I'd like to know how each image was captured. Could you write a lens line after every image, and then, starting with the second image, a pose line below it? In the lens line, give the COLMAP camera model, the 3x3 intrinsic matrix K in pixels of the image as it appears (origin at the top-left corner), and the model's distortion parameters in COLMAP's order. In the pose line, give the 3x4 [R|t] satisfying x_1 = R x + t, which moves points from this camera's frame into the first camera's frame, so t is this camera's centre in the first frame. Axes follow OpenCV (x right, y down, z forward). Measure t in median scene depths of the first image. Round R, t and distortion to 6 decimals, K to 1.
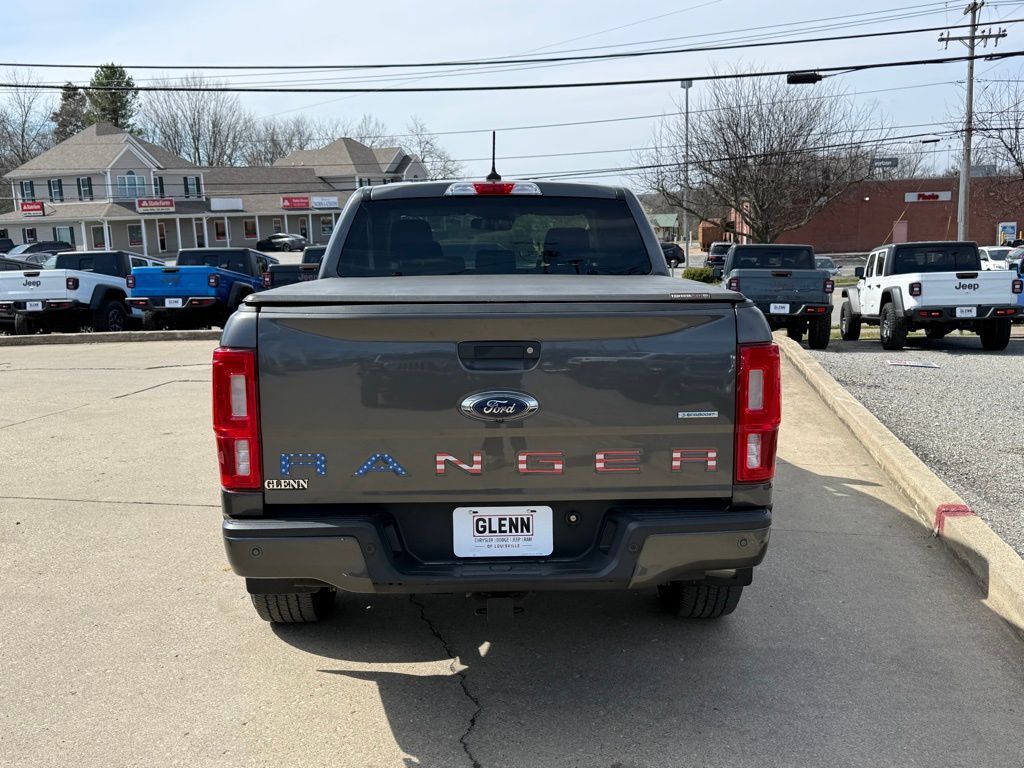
lens RADIAL K [[994.9, 0, 512.0], [0, 994.9, 384.0], [0, 0, 1]] dist [0.138955, -0.246645]
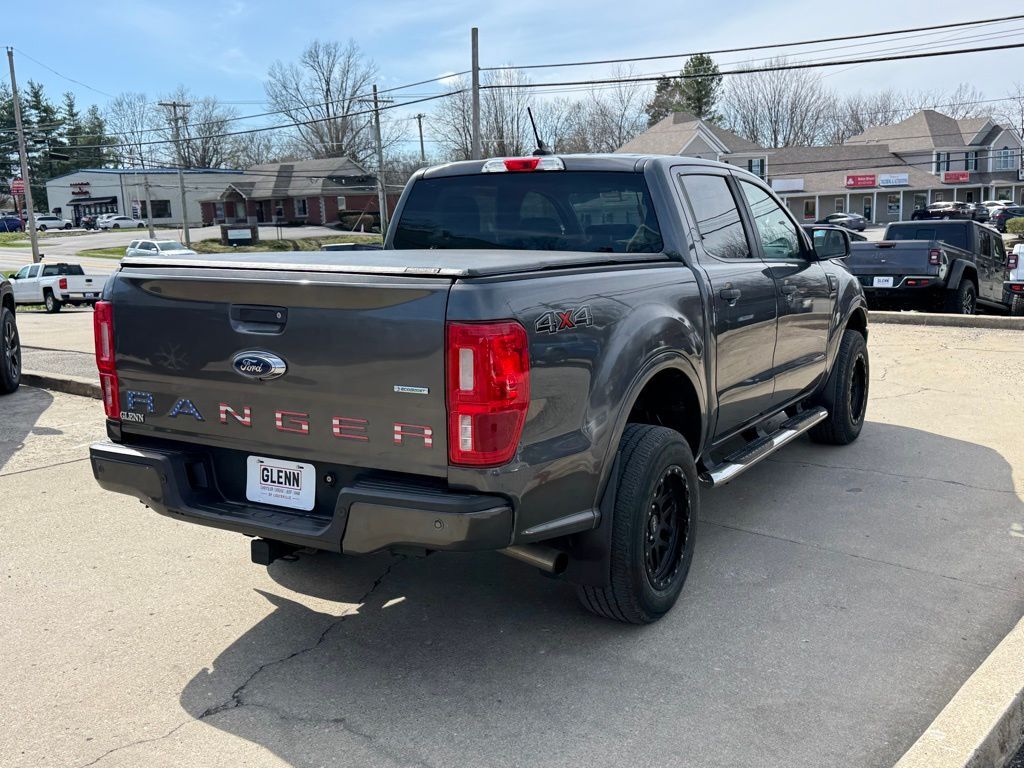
lens RADIAL K [[994.9, 0, 512.0], [0, 994.9, 384.0], [0, 0, 1]] dist [0.138955, -0.246645]
pose [[0.849978, 0.085961, -0.519758, 0.596045], [-0.076451, 0.996281, 0.039749, -0.016653], [0.521242, 0.005951, 0.853388, 0.158865]]
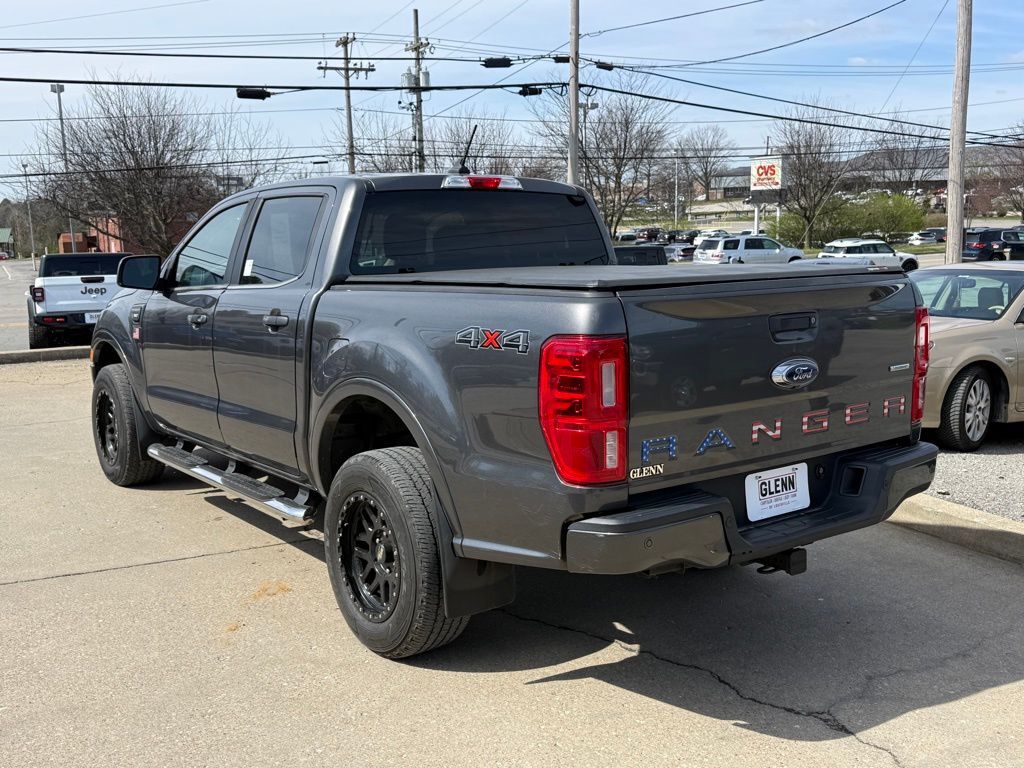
lens RADIAL K [[994.9, 0, 512.0], [0, 994.9, 384.0], [0, 0, 1]] dist [0.138955, -0.246645]
pose [[0.817179, -0.087094, 0.569766, -0.667283], [0.096266, 0.995256, 0.014065, -0.008326], [-0.568288, 0.043355, 0.821686, 0.209370]]
